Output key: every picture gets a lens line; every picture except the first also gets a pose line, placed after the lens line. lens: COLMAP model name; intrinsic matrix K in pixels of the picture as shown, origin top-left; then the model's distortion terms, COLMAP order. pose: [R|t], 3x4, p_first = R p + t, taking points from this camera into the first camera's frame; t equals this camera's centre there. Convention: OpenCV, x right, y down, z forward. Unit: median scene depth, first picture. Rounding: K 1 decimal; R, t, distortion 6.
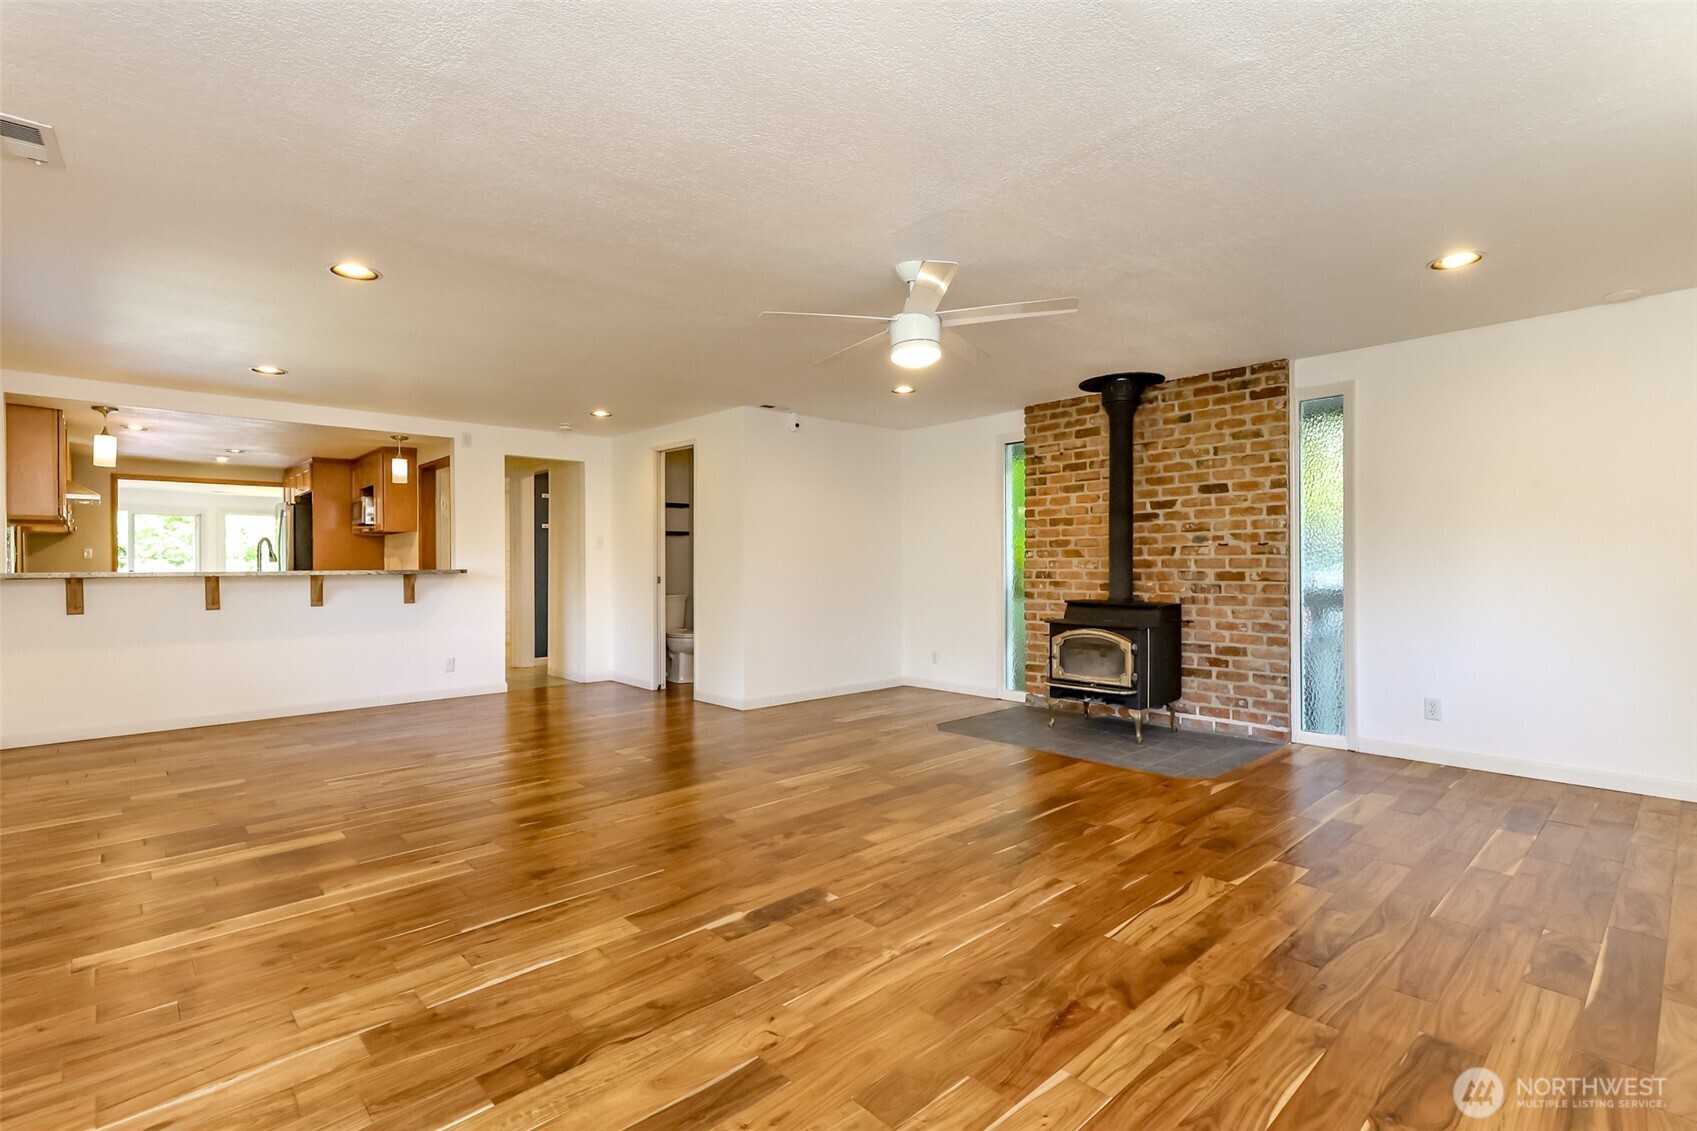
lens RADIAL K [[775.5, 0, 858.4], [0, 775.5, 557.7], [0, 0, 1]] dist [0.021773, -0.000526]
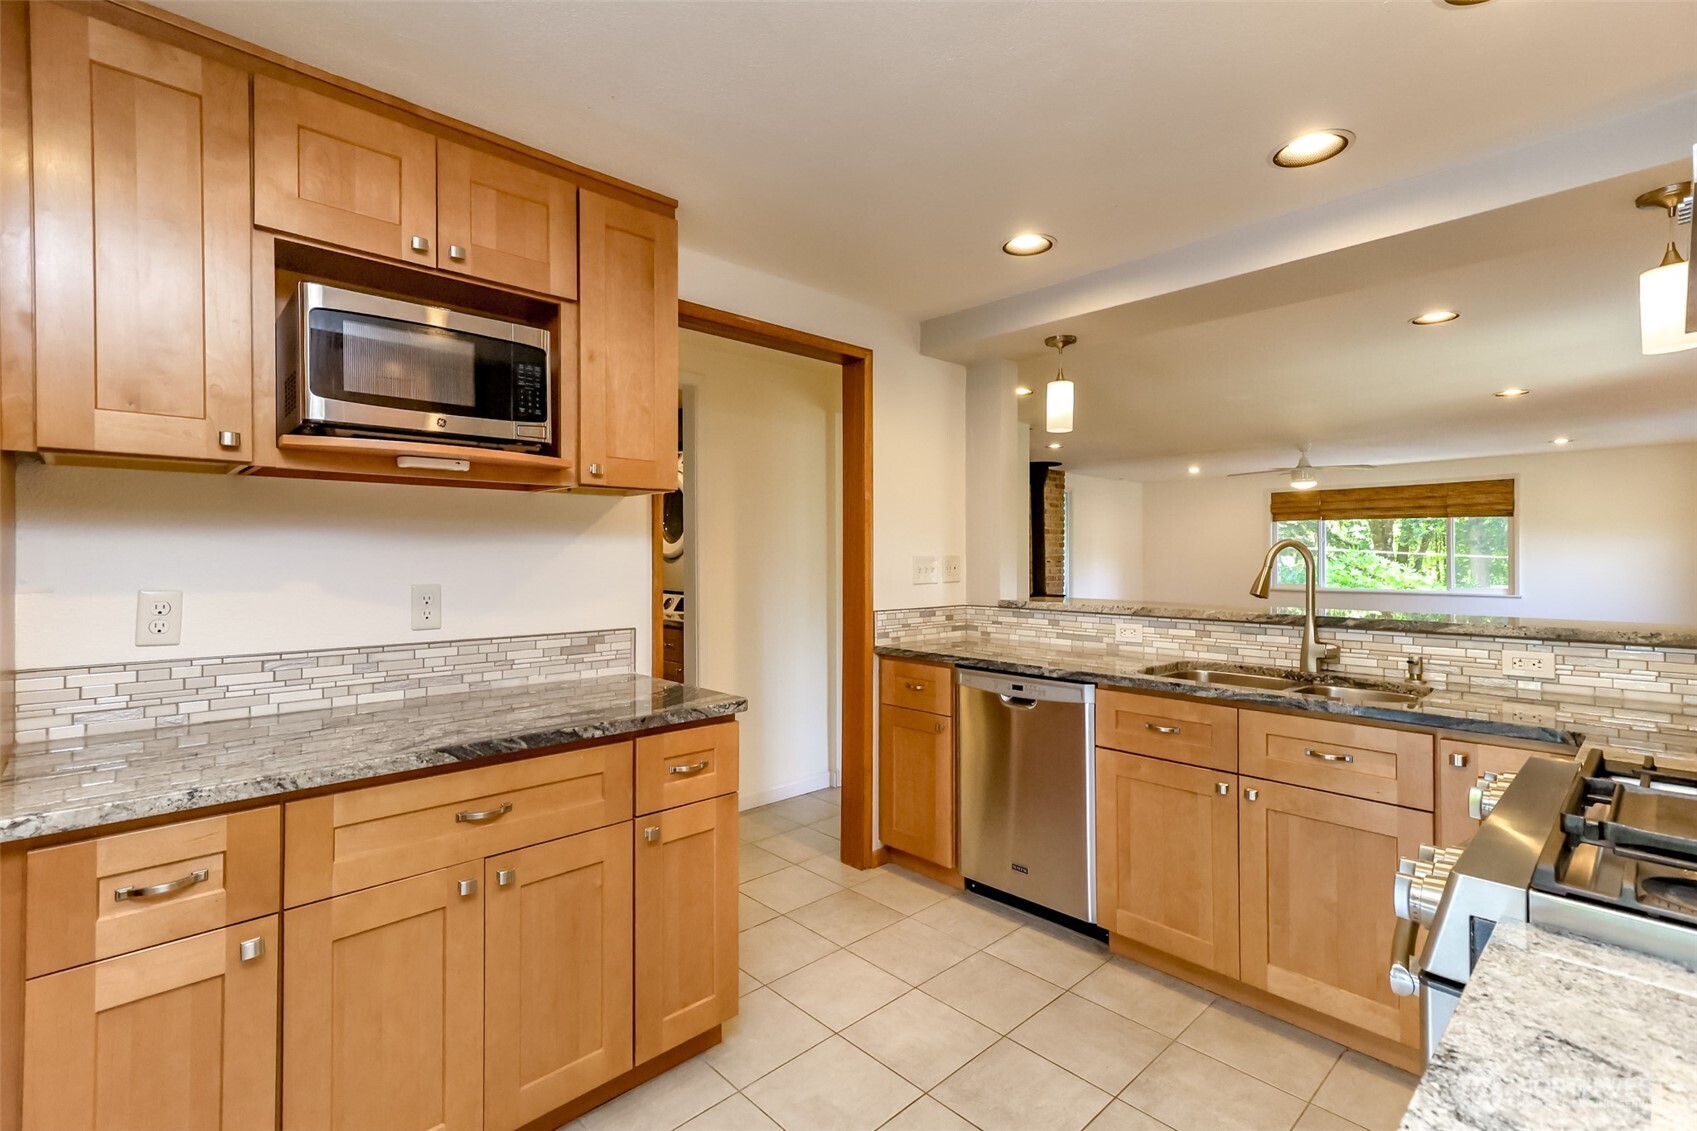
lens RADIAL K [[775.5, 0, 850.2], [0, 775.5, 558.5], [0, 0, 1]] dist [0.021773, -0.000526]
pose [[0.006180, 0.007511, 0.999953, -1.219068], [-0.005226, 0.999958, -0.007478, -0.007421], [-0.999967, -0.005179, 0.006219, 1.272060]]
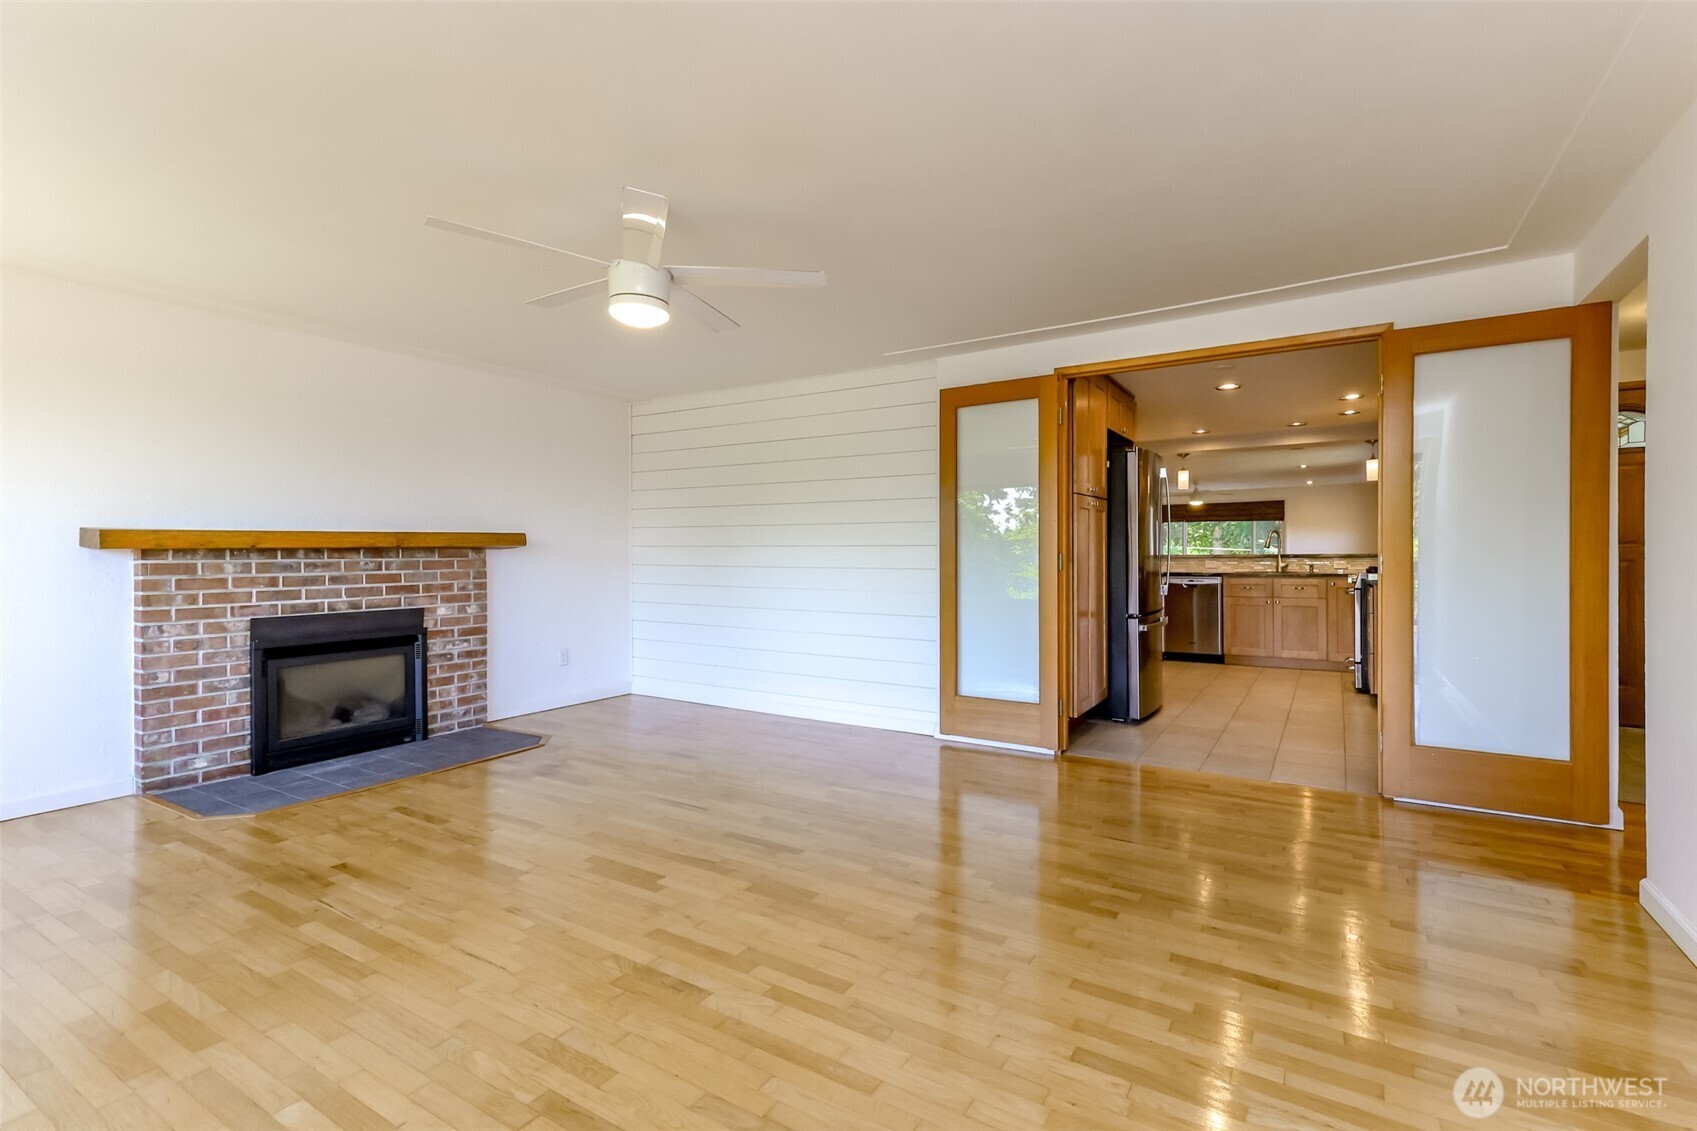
lens RADIAL K [[775.5, 0, 869.1], [0, 775.5, 558.1], [0, 0, 1]] dist [0.021773, -0.000526]
pose [[-0.259015, 0.005523, 0.965858, -1.922125], [0.002733, 0.999984, -0.004985, 0.032236], [-0.965870, 0.001349, -0.259026, 2.074165]]
